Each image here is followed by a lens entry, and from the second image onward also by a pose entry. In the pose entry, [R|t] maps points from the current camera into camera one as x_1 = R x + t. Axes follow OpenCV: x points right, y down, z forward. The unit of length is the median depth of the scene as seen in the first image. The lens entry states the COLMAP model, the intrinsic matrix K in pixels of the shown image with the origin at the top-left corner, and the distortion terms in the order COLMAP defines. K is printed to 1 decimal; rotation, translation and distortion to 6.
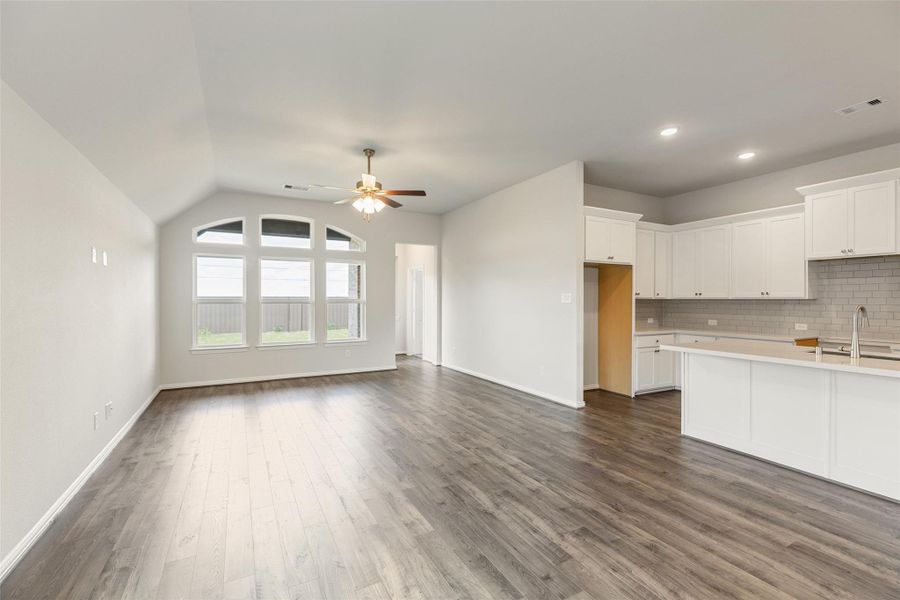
lens RADIAL K [[399.0, 0, 450.0], [0, 399.0, 300.0], [0, 0, 1]] dist [0.002961, -0.000001]
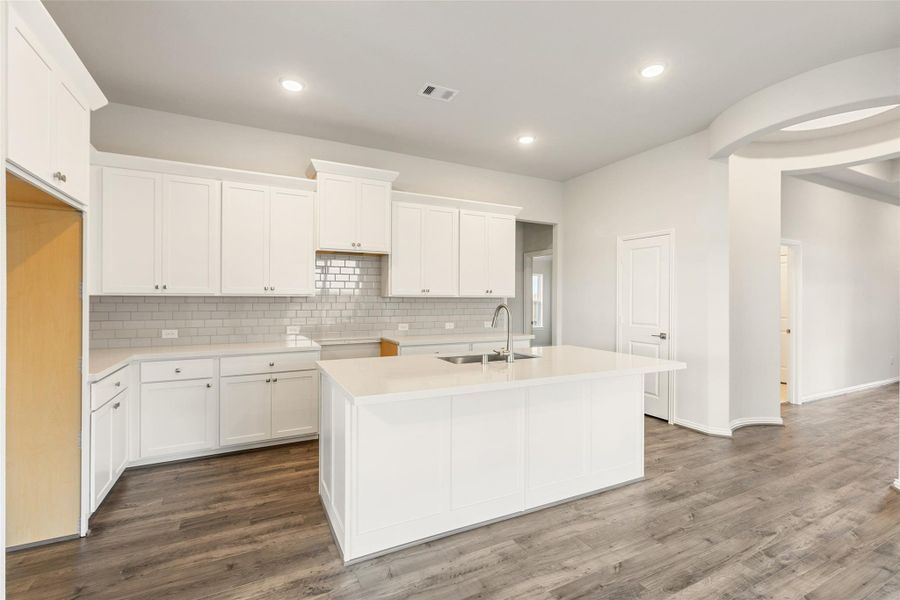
lens RADIAL K [[404.3, 0, 447.4], [0, 404.3, 298.3], [0, 0, 1]] dist [0.002479, 0.000041]
pose [[0.021303, -0.001327, 0.999772, 0.053749], [-0.003138, 0.999994, 0.001395, -0.000779], [-0.999768, -0.003167, 0.021299, 0.677295]]
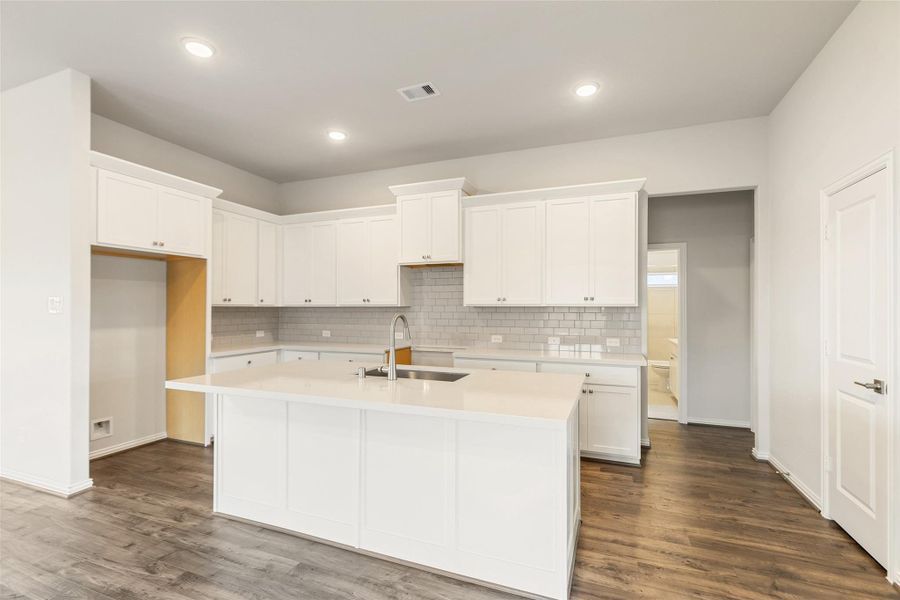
lens RADIAL K [[409.5, 0, 448.4], [0, 409.5, 305.4], [0, 0, 1]] dist [0.004460, 0.000031]
pose [[0.762067, 0.002427, 0.647494, 0.342481], [0.001515, 0.999984, -0.005531, 0.000042], [-0.647497, 0.005196, 0.762050, 0.183491]]
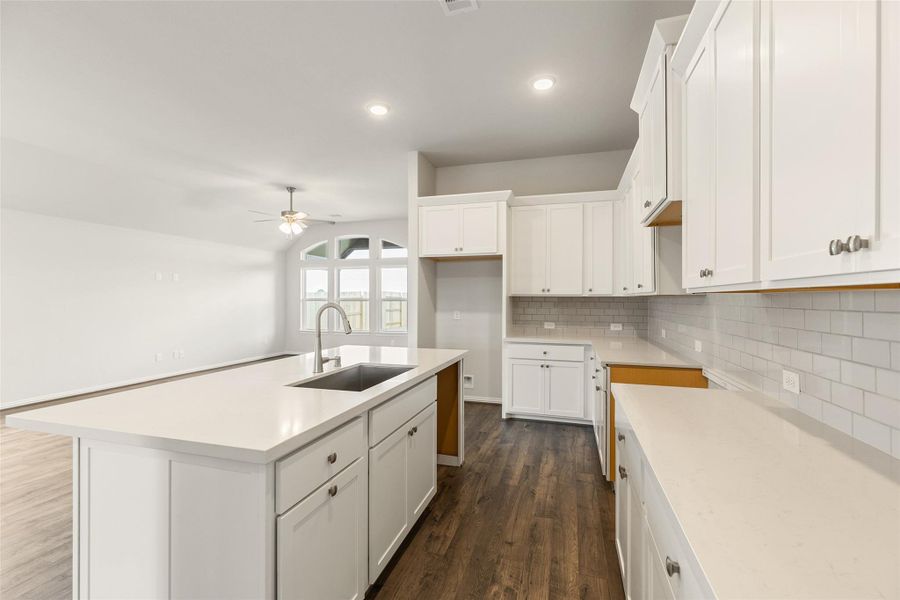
lens RADIAL K [[399.0, 0, 450.0], [0, 399.0, 300.0], [0, 0, 1]] dist [0.002961, -0.000001]
pose [[0.711074, 0.001166, -0.703116, 1.037954], [-0.000084, 0.999999, 0.001573, 0.003238], [0.703117, -0.001059, 0.711073, 0.384945]]
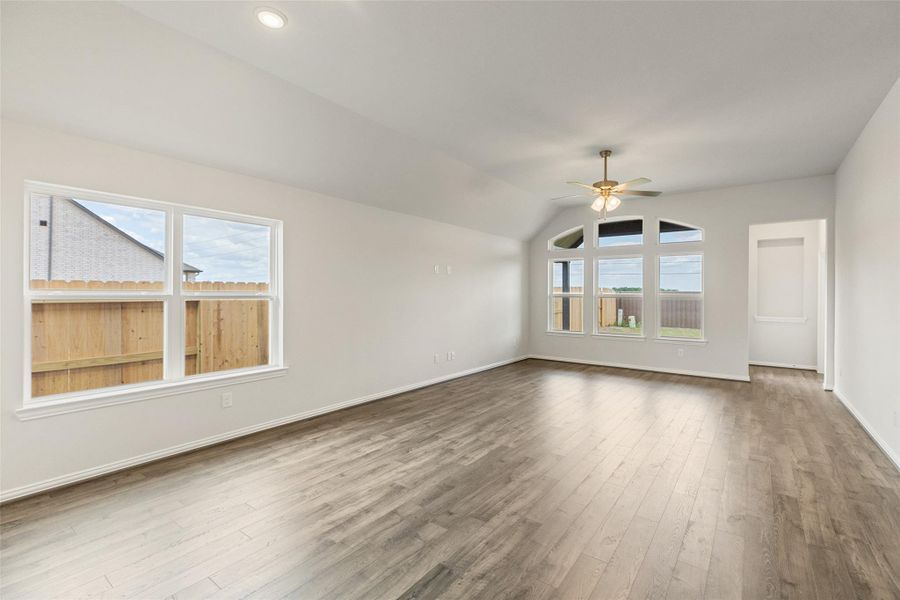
lens RADIAL K [[402.9, 0, 453.5], [0, 402.9, 291.9], [0, 0, 1]] dist [-0.000346, -0.000128]
pose [[0.427594, -0.002622, -0.903967, 0.533347], [-0.007079, 0.999955, -0.006249, 0.002964], [0.903943, 0.009071, 0.427557, 0.176988]]
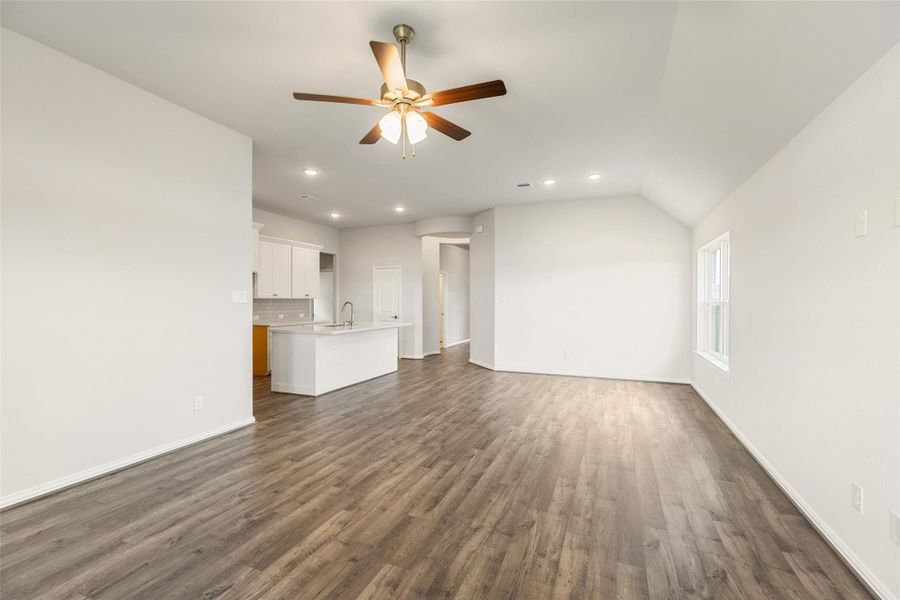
lens RADIAL K [[404.3, 0, 447.4], [0, 404.3, 298.3], [0, 0, 1]] dist [0.002479, 0.000041]
pose [[-0.631500, 0.002426, 0.775372, -0.625308], [0.000803, 0.999997, -0.002475, 0.001080], [-0.775375, -0.000940, -0.631500, 1.204408]]
